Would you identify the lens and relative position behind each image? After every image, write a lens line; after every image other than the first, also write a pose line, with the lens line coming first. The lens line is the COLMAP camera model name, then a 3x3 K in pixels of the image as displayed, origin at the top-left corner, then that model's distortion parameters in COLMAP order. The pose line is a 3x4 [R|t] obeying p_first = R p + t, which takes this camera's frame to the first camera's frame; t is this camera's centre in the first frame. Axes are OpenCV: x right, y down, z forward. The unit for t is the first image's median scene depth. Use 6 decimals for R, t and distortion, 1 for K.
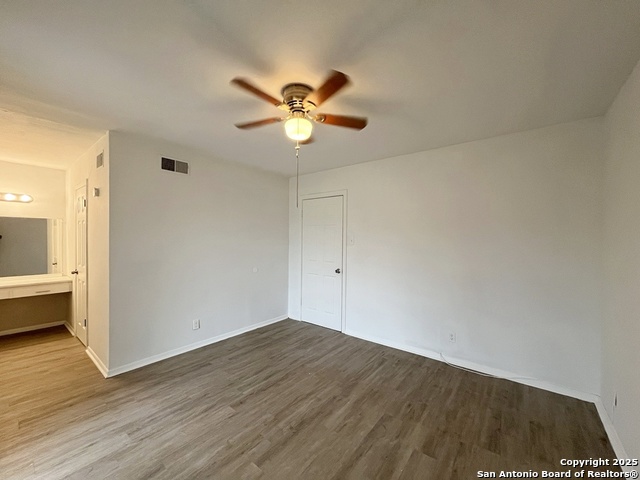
lens RADIAL K [[257.5, 0, 321.7], [0, 257.5, 240.3], [0, 0, 1]] dist [-0.003306, -0.000457]
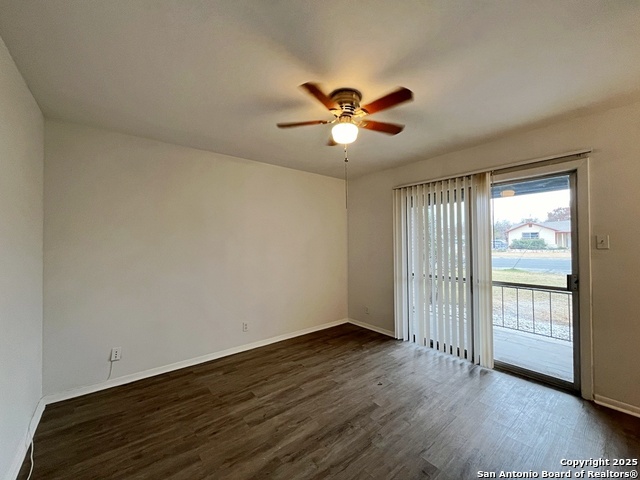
lens RADIAL K [[257.5, 0, 321.7], [0, 257.5, 240.3], [0, 0, 1]] dist [-0.003306, -0.000457]
pose [[-0.975473, -0.000408, 0.220121, -0.215691], [-0.000811, 0.999998, -0.001738, 0.001637], [-0.220119, -0.001874, -0.975471, 1.942678]]
